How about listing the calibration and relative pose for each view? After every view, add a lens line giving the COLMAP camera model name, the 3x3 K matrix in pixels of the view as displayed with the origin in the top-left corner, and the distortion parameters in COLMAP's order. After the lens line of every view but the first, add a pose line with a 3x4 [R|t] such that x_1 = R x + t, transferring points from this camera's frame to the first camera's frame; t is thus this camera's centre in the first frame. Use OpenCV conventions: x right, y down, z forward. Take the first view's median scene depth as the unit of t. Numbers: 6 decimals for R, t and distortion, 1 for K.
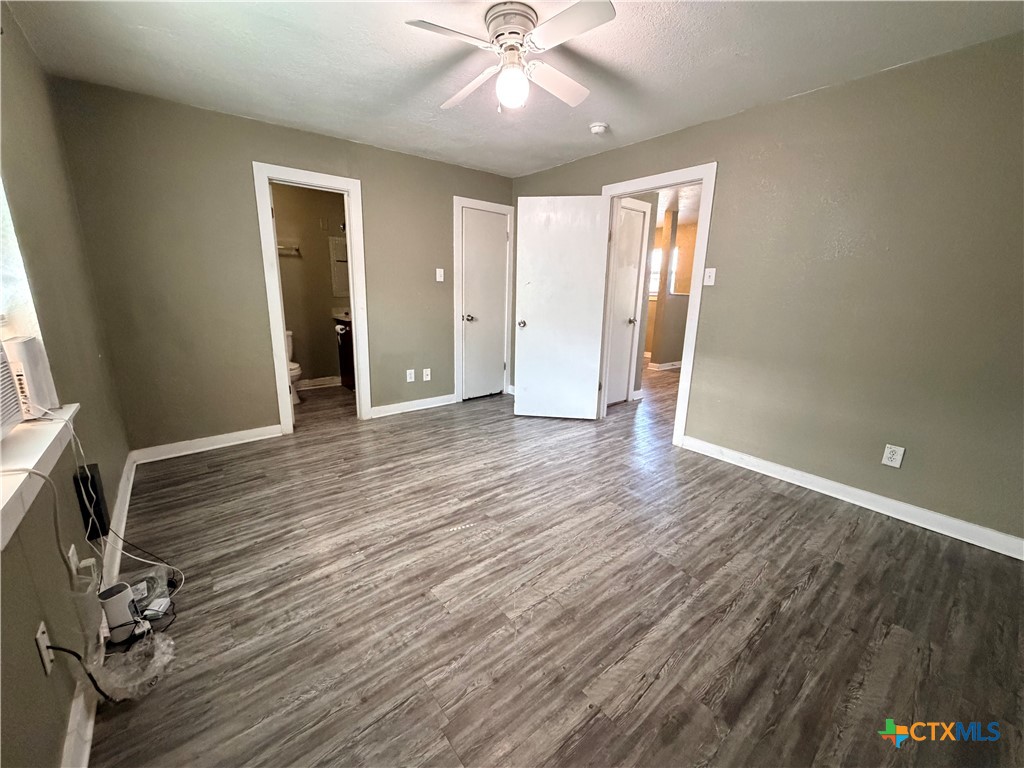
lens RADIAL K [[408.8, 0, 509.1], [0, 408.8, 384.8], [0, 0, 1]] dist [-0.001270, -0.000233]
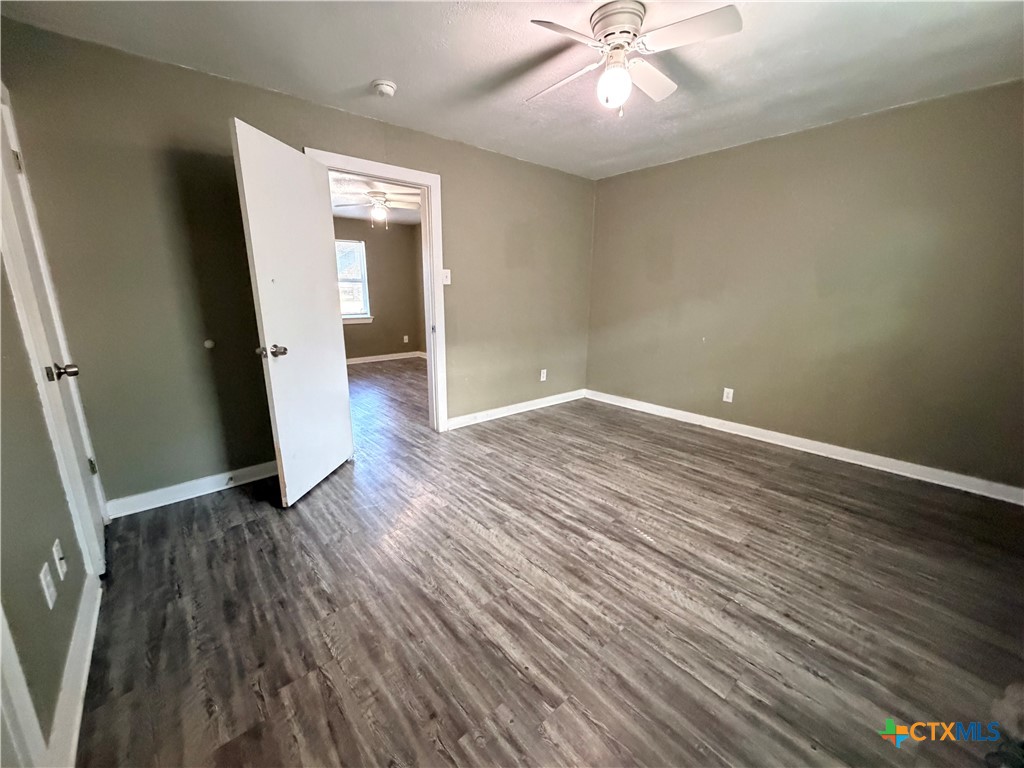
lens RADIAL K [[408.8, 0, 509.1], [0, 408.8, 384.8], [0, 0, 1]] dist [-0.001270, -0.000233]
pose [[-0.028699, -0.240913, 0.970122, -0.897276], [0.228441, 0.943257, 0.240999, -0.276567], [-0.973135, 0.228532, 0.027964, 1.111594]]
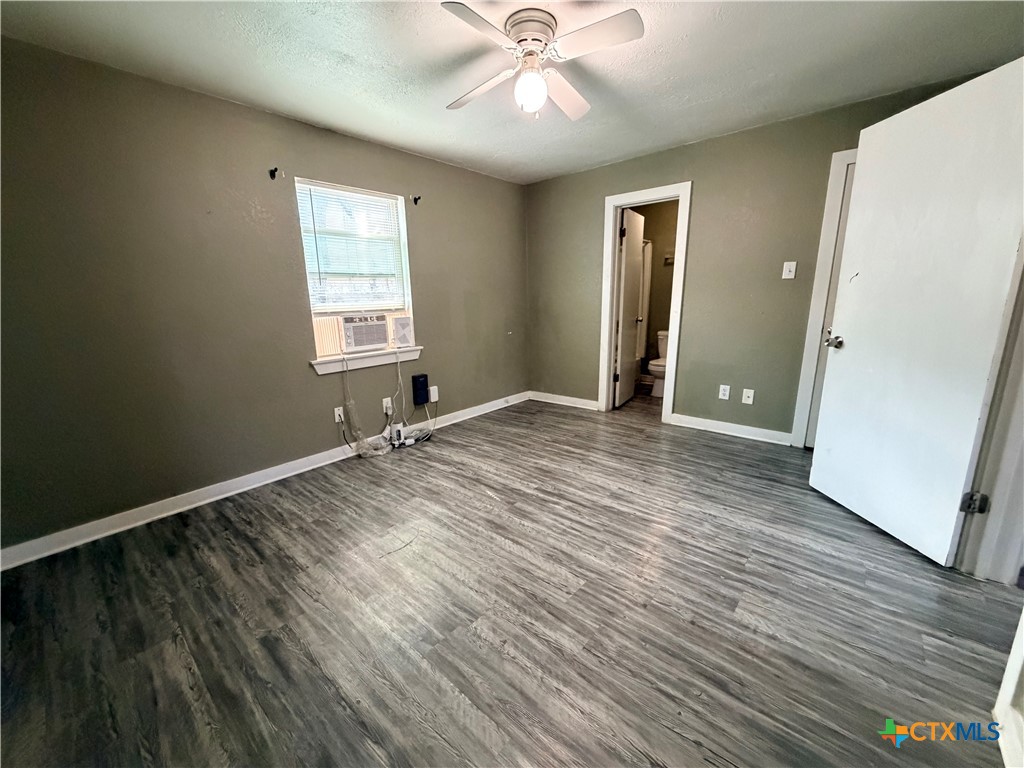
lens RADIAL K [[408.8, 0, 509.1], [0, 408.8, 384.8], [0, 0, 1]] dist [-0.001270, -0.000233]
pose [[0.169921, 0.191477, -0.966676, 0.893396], [-0.203624, 0.966595, 0.155668, -0.139438], [0.964191, 0.170387, 0.203234, 0.694623]]
